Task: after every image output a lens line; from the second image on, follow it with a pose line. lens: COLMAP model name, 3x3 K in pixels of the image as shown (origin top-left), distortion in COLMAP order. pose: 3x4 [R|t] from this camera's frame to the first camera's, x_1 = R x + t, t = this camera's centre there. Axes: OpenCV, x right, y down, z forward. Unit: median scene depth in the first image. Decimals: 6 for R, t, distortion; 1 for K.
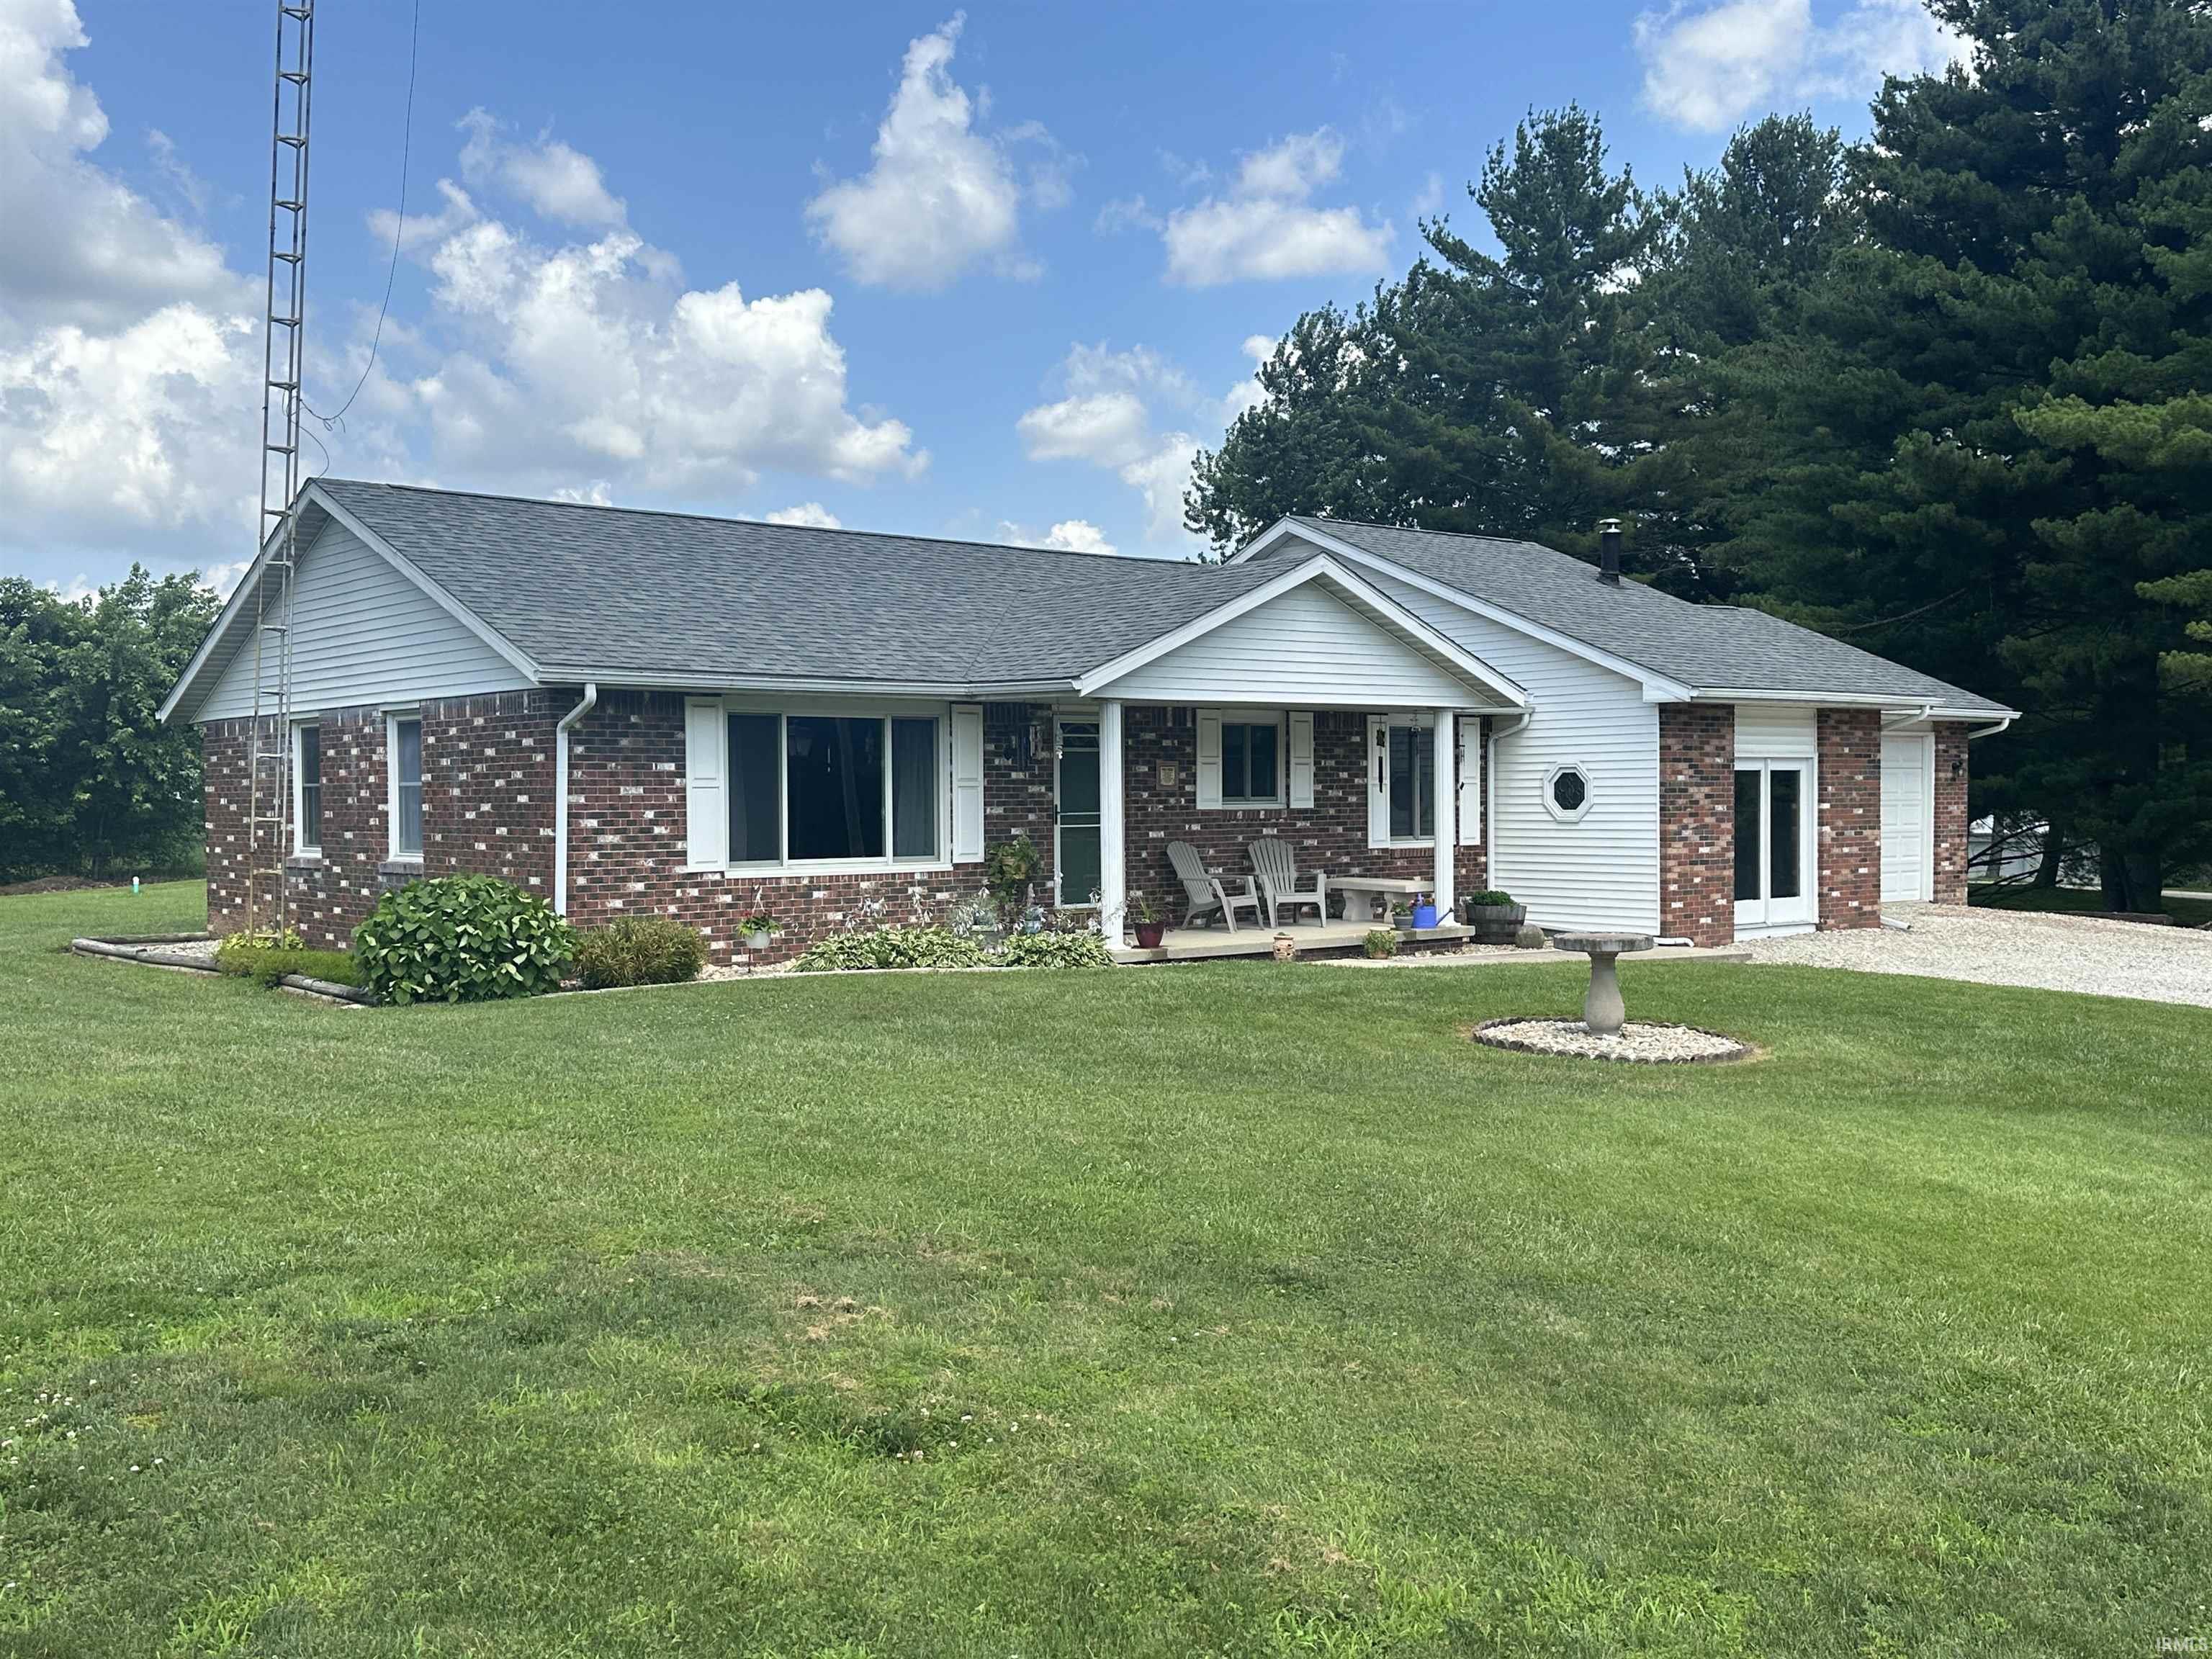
lens RADIAL K [[1988.0, 0, 1082.0], [0, 1988.0, 861.6], [0, 0, 1]] dist [0.102895, -0.151249]
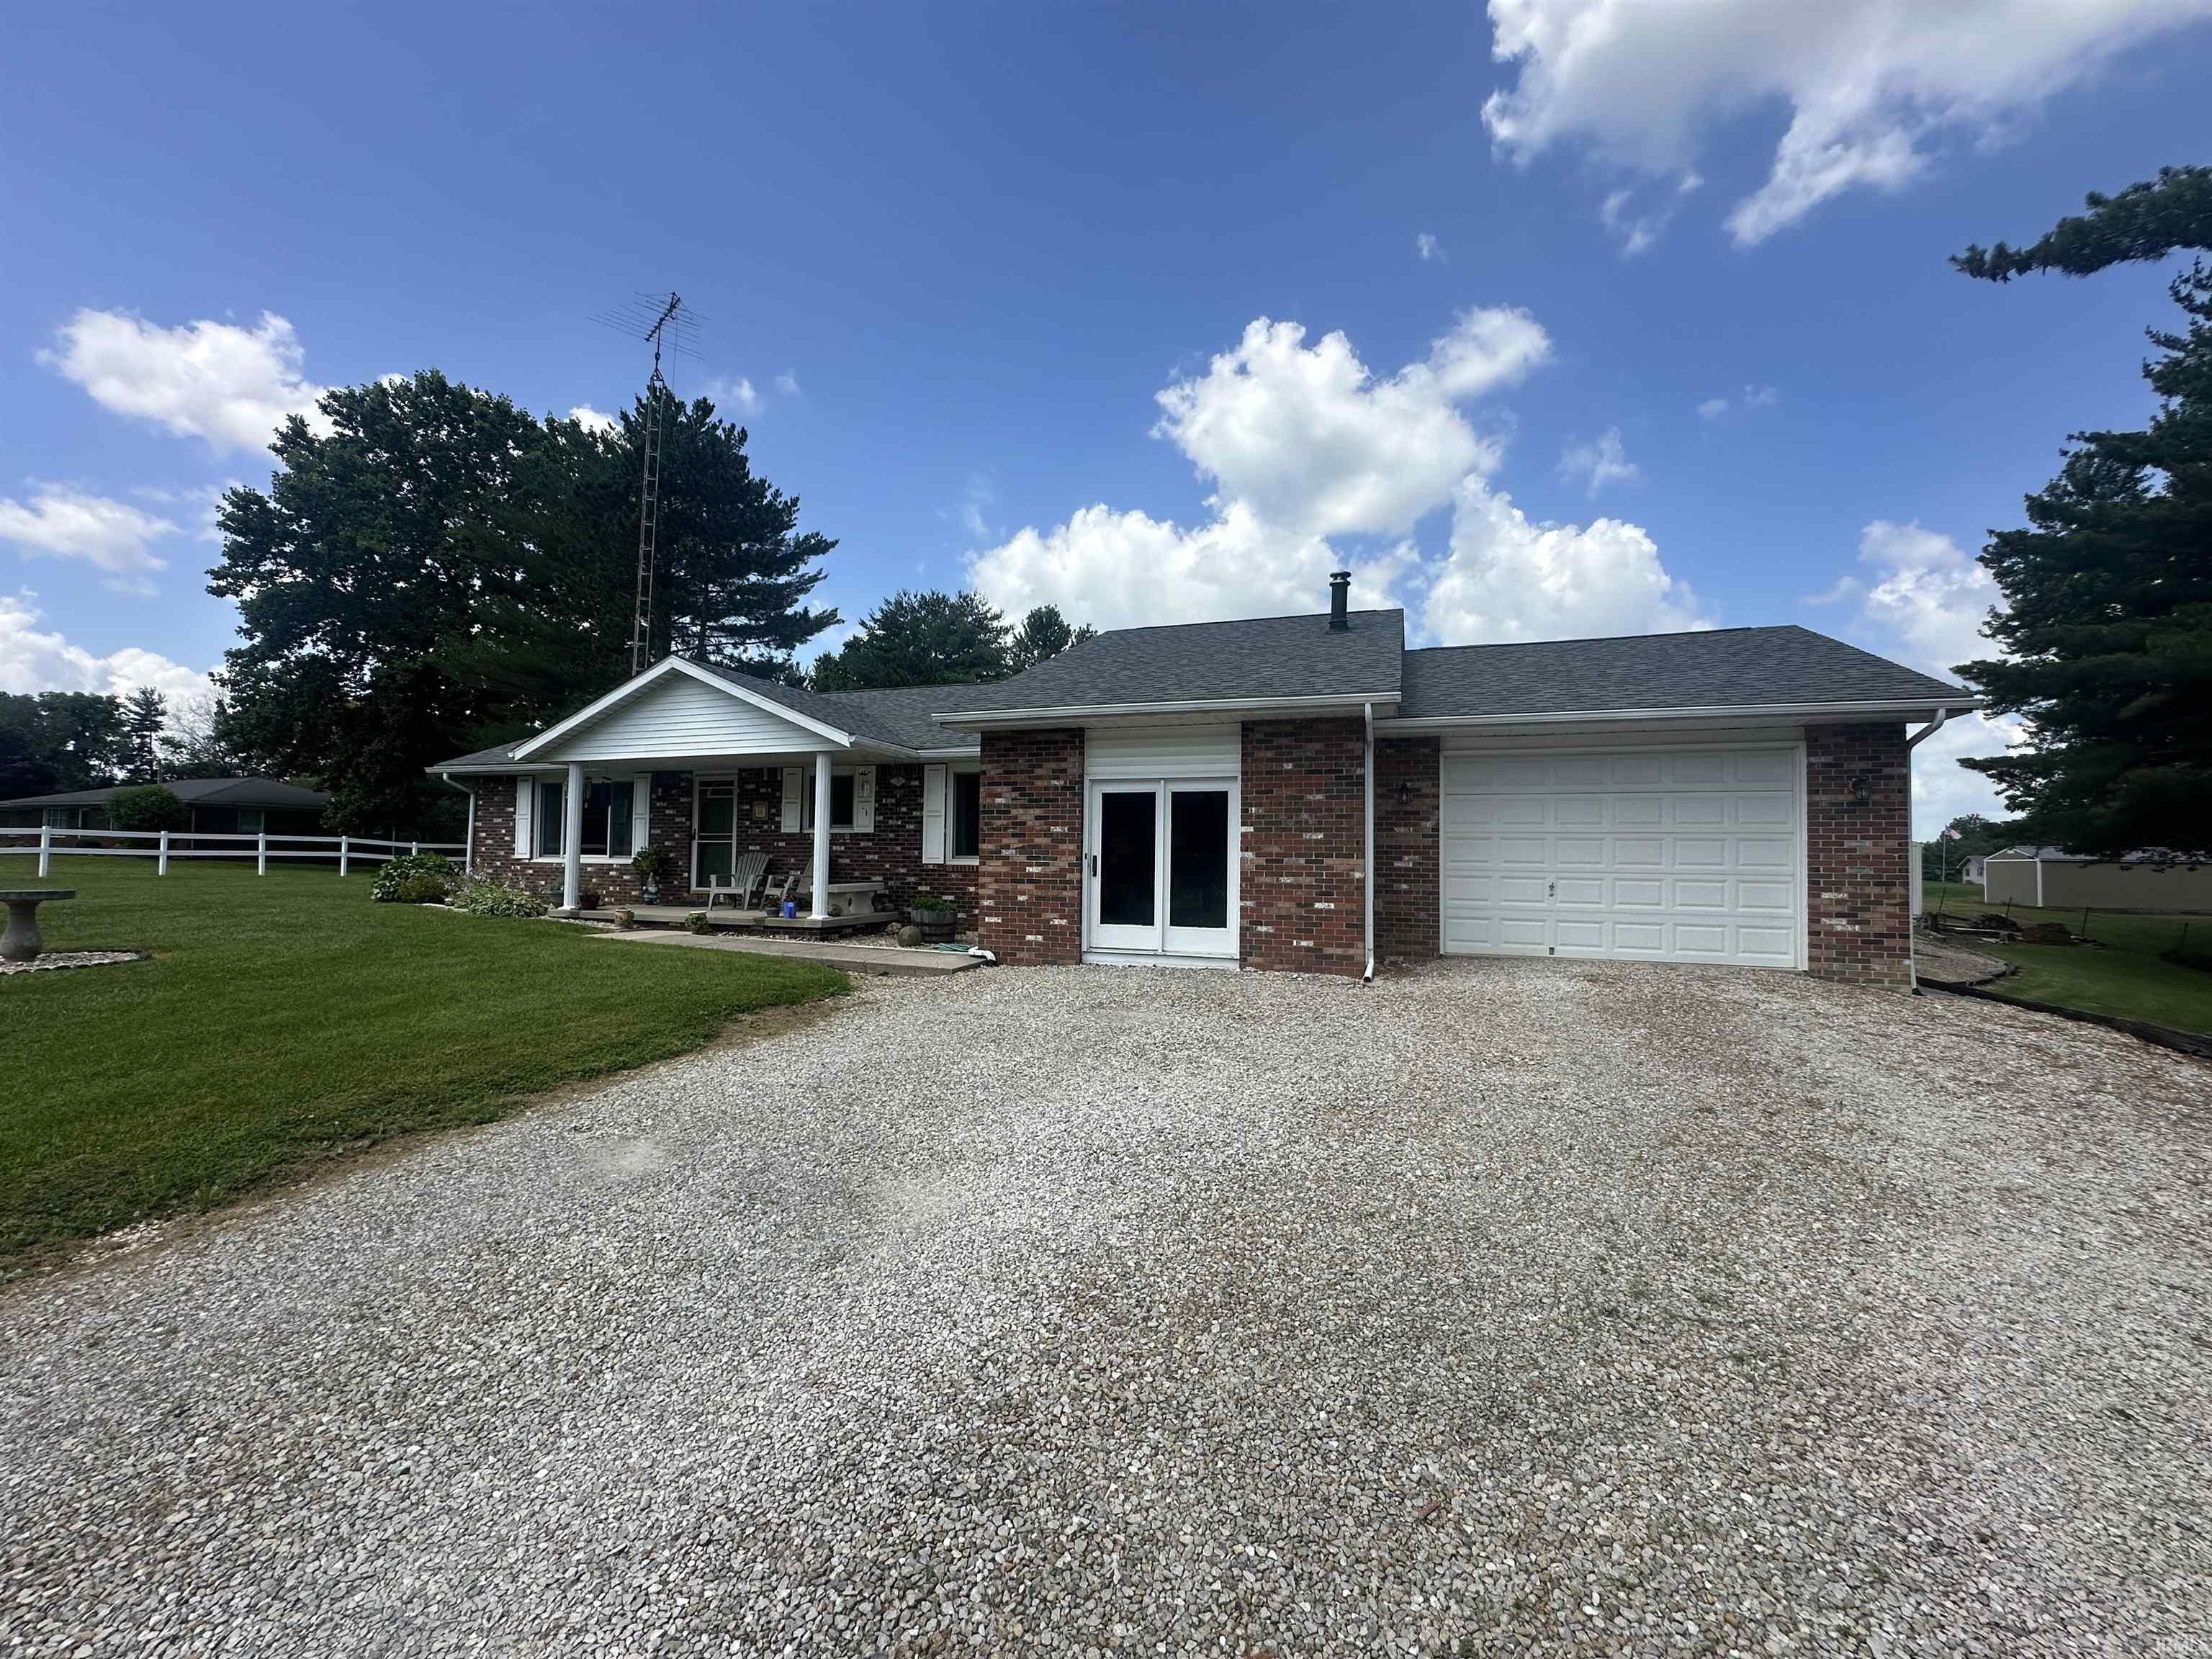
lens RADIAL K [[865.6, 0, 1129.4], [0, 865.6, 811.1], [0, 0, 1]] dist [-0.003991, 0.000540]
pose [[0.535099, -0.037847, -0.843941, 0.718779], [-0.045136, 0.996288, -0.073297, -0.005252], [0.843583, 0.077313, 0.531404, 0.805897]]
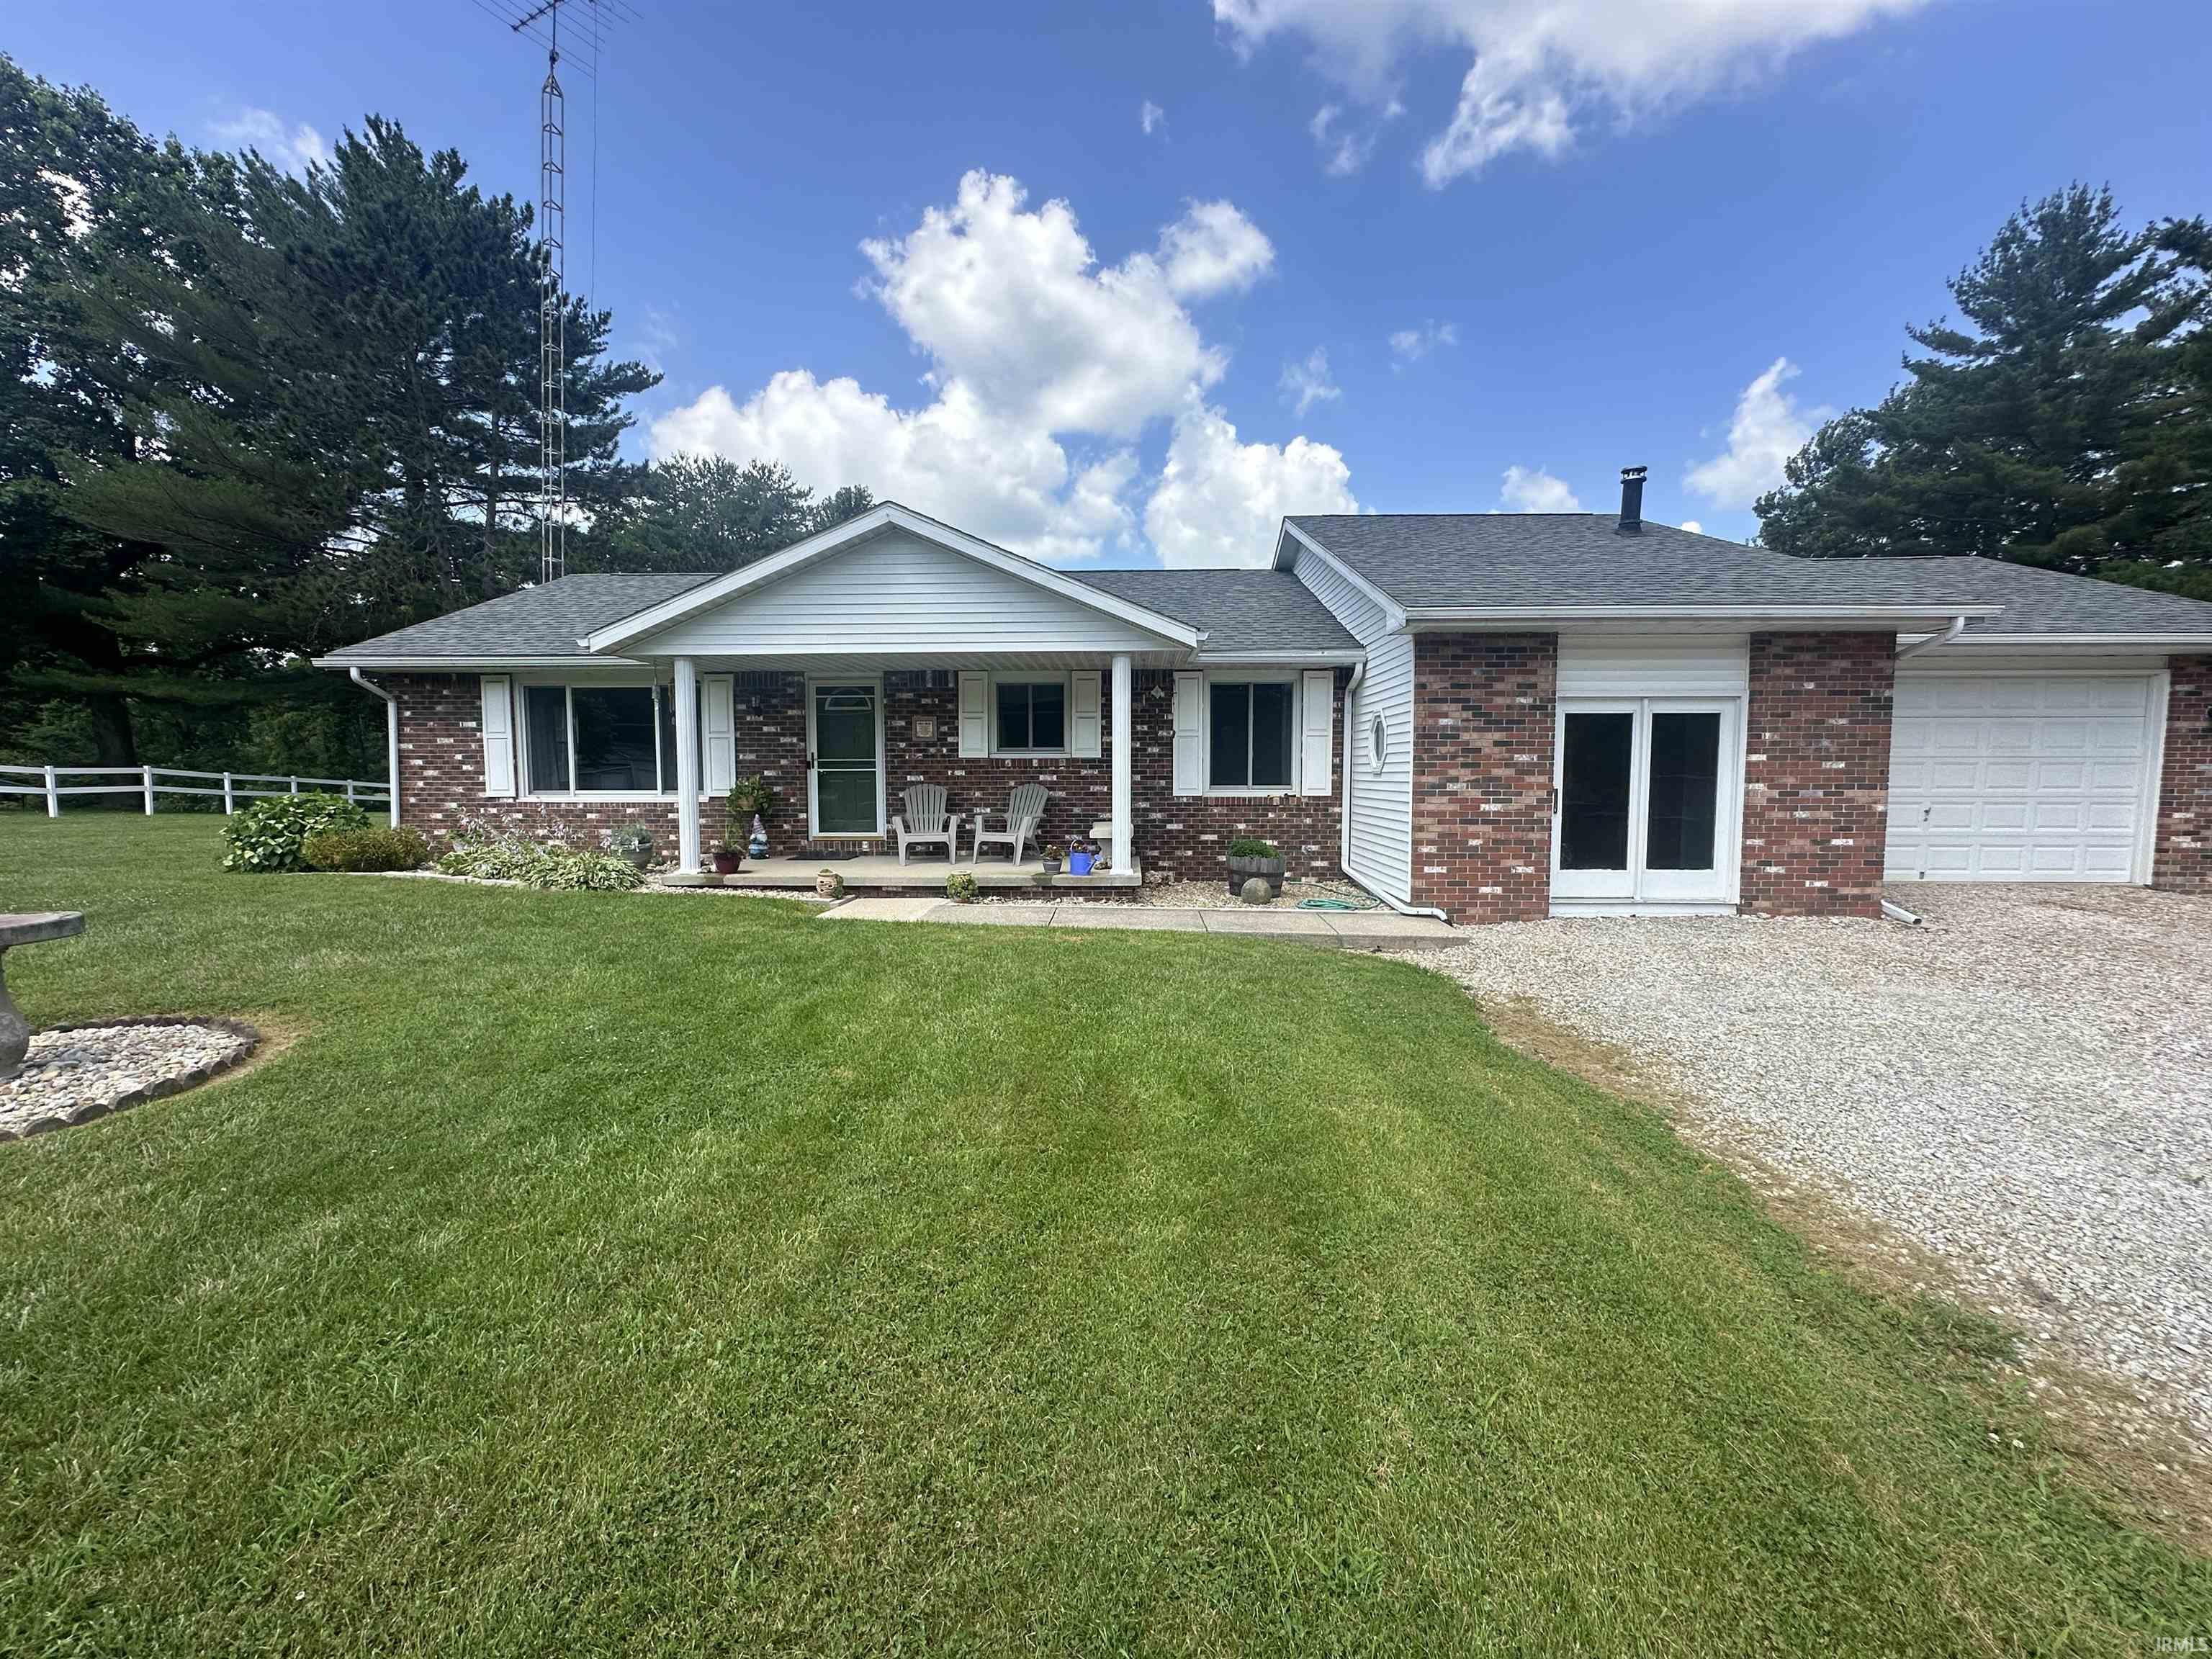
lens RADIAL K [[865.6, 0, 1121.6], [0, 865.6, 834.7], [0, 0, 1]] dist [-0.003991, 0.000540]
pose [[0.759562, 0.053729, -0.648212, 0.431558], [-0.026377, 0.998307, 0.051839, -0.009068], [0.649900, -0.022277, 0.759693, 0.623670]]
